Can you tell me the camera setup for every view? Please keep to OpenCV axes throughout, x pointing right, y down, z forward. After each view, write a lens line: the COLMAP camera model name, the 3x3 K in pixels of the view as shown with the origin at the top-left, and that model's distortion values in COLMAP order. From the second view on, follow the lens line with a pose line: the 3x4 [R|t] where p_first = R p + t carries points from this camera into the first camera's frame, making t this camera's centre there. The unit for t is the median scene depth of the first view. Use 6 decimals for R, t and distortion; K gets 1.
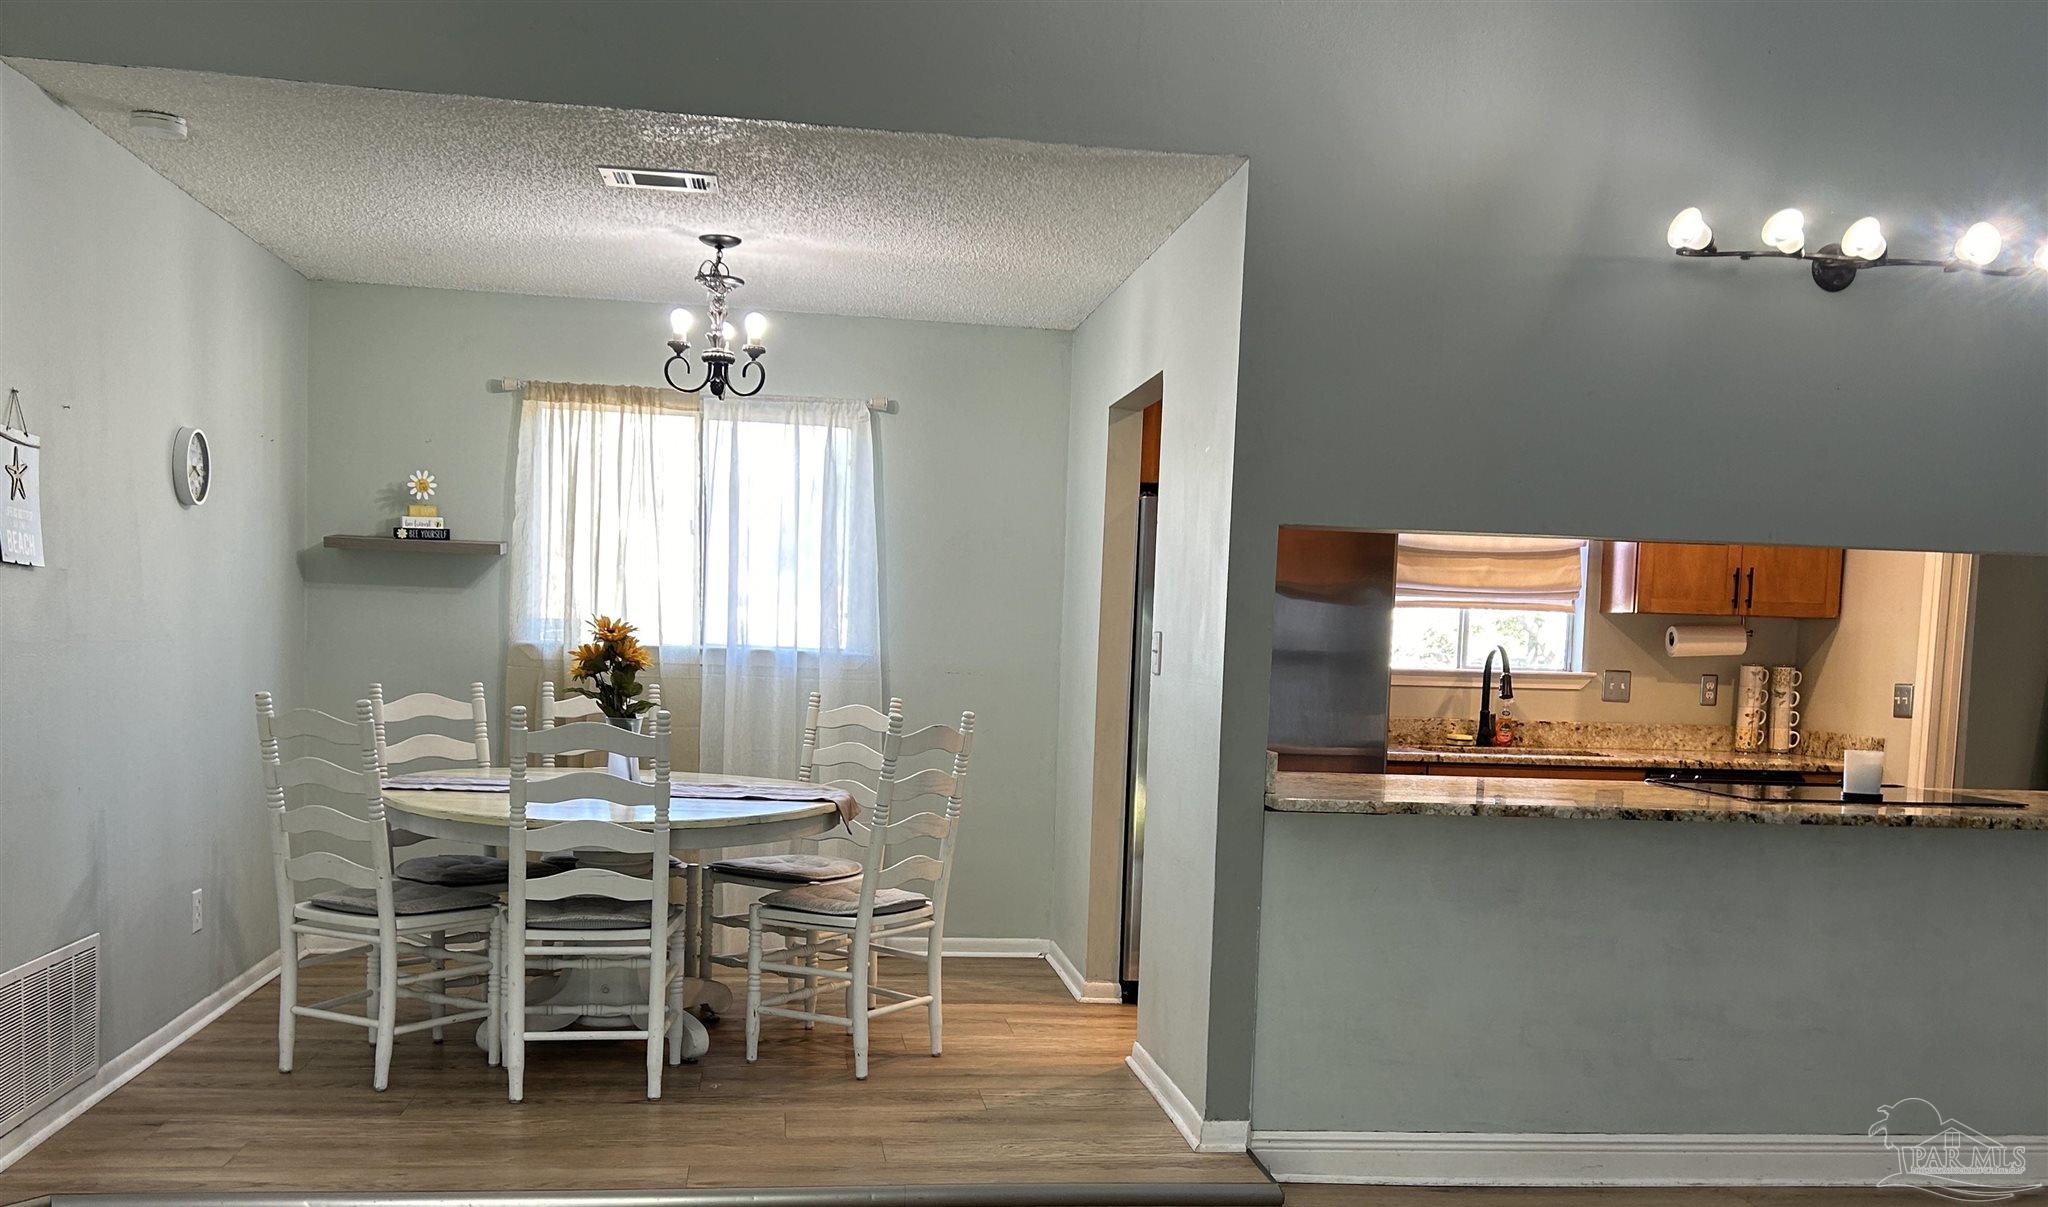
lens RADIAL K [[1801.2, 0, 1024.0], [0, 1801.2, 603.5], [0, 0, 1]] dist [0.001402, 0.000992]
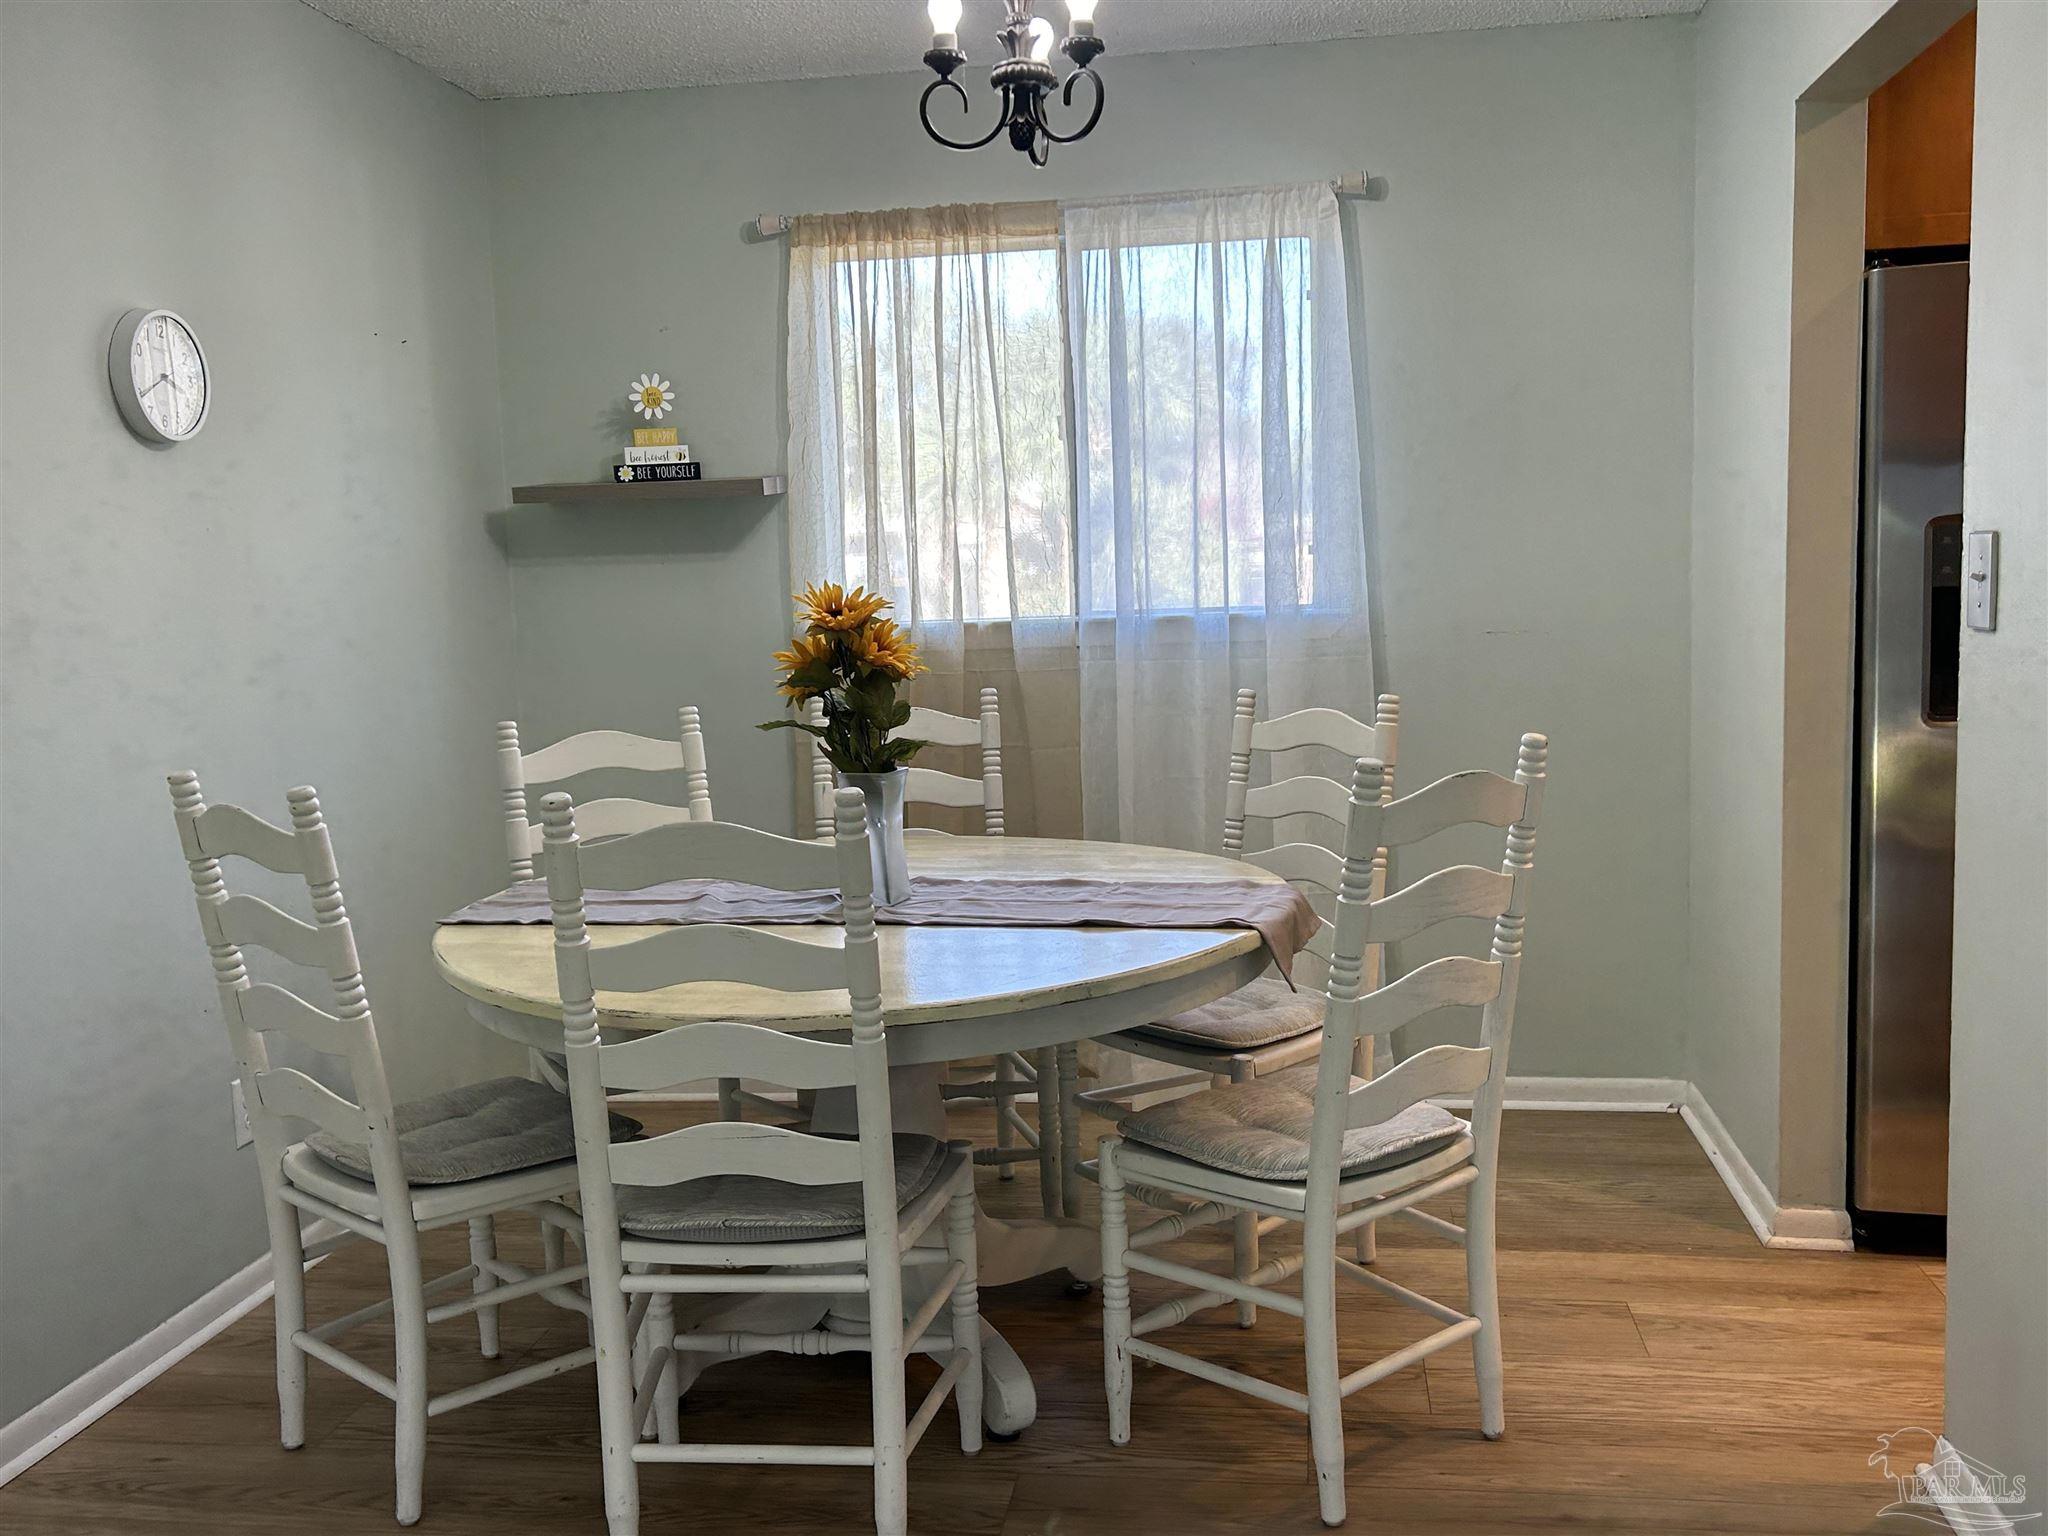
lens RADIAL K [[1843.2, 0, 1023.0], [0, 1843.2, 833.6], [0, 0, 1]] dist [0.133044, -0.295706]
pose [[0.957111, -0.031952, -0.287953, -0.016915], [0.076096, 0.986729, 0.143441, 0.005220], [0.279548, -0.159201, 0.946841, 0.441324]]
